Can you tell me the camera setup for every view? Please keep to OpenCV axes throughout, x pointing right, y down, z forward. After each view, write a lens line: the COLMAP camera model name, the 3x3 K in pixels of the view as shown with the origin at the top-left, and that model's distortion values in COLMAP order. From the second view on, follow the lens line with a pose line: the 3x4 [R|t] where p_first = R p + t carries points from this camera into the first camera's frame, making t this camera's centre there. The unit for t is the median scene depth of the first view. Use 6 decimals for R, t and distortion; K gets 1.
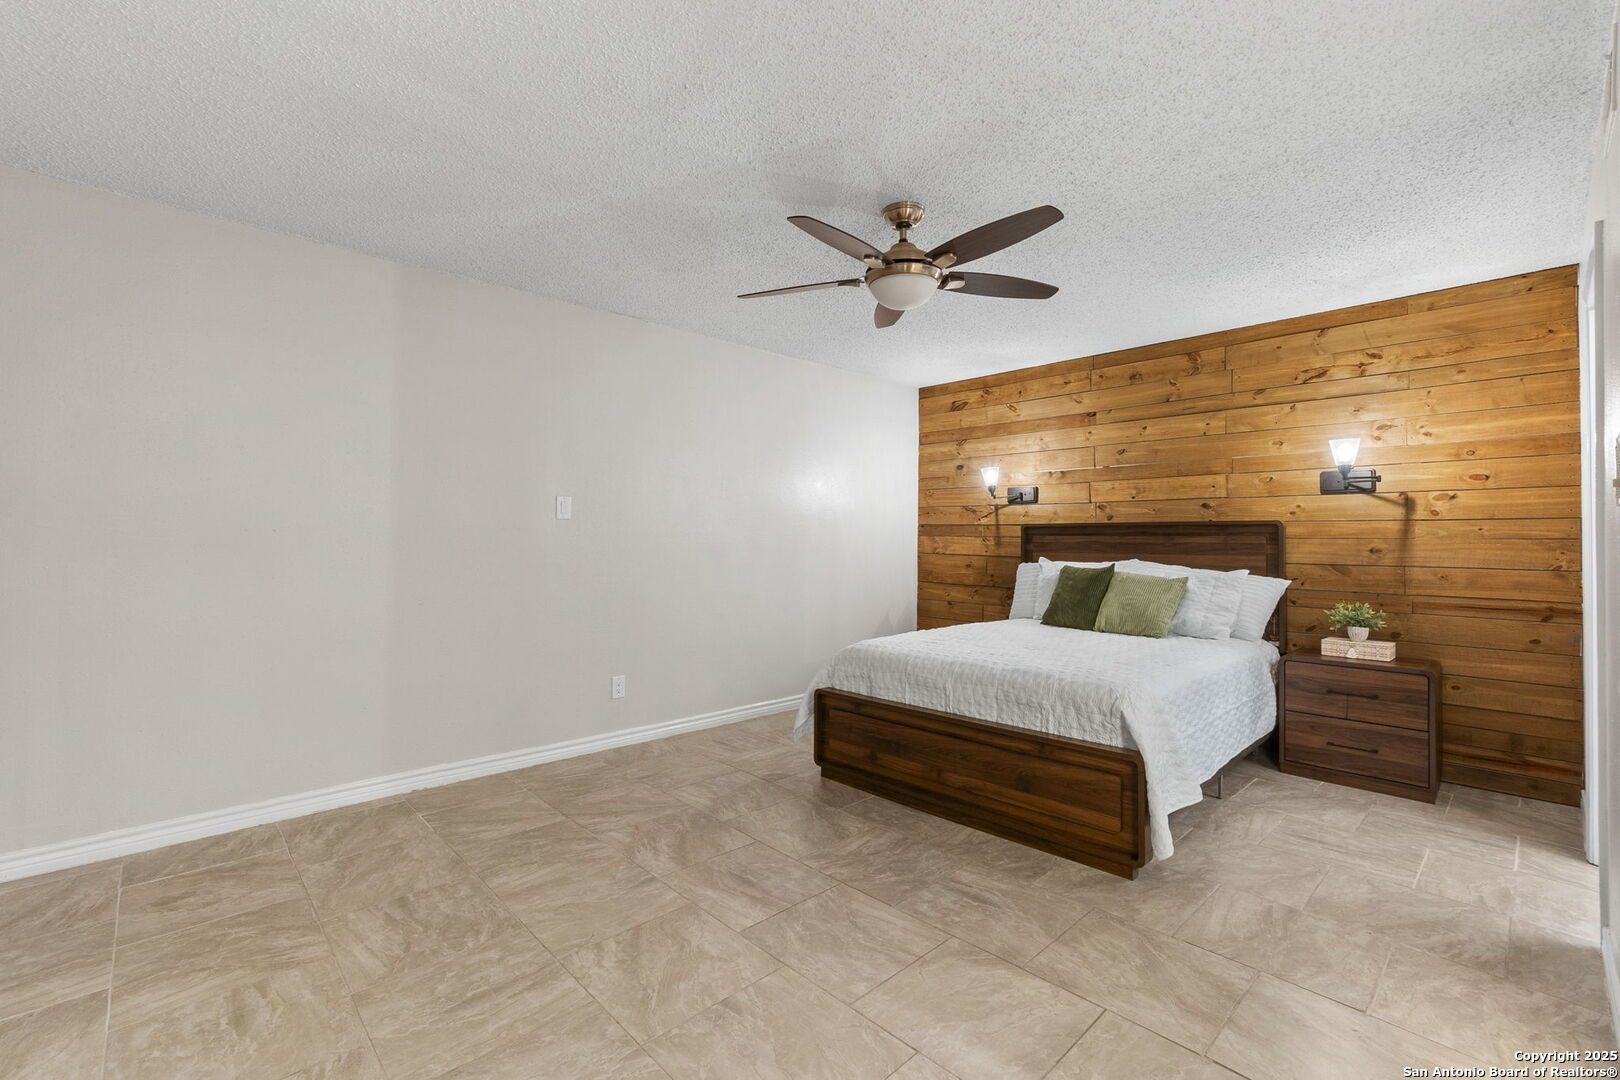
lens RADIAL K [[709.2, 0, 810.9], [0, 709.2, 536.4], [0, 0, 1]] dist [-0.003960, 0.001183]
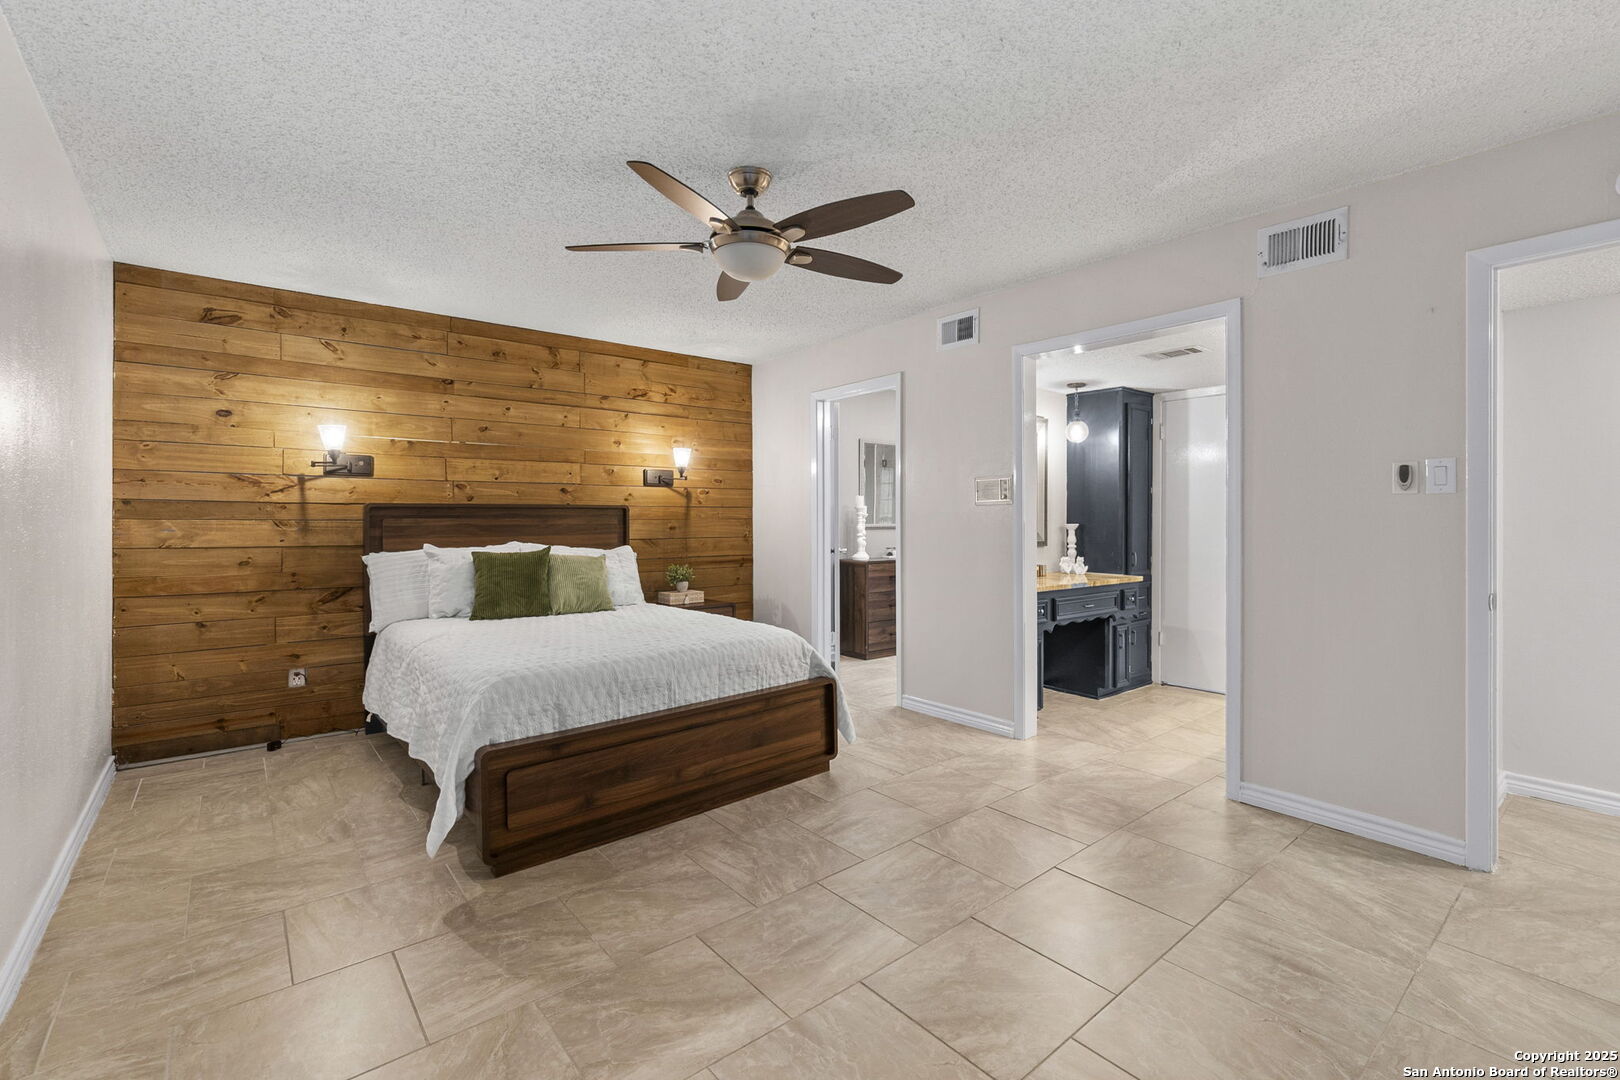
lens RADIAL K [[709.2, 0, 807.0], [0, 709.2, 528.4], [0, 0, 1]] dist [-0.003960, 0.001183]
pose [[0.063836, -0.018900, 0.997781, -0.548341], [0.001586, 0.999821, 0.018837, -0.004424], [-0.997959, 0.000380, 0.063854, 0.577616]]
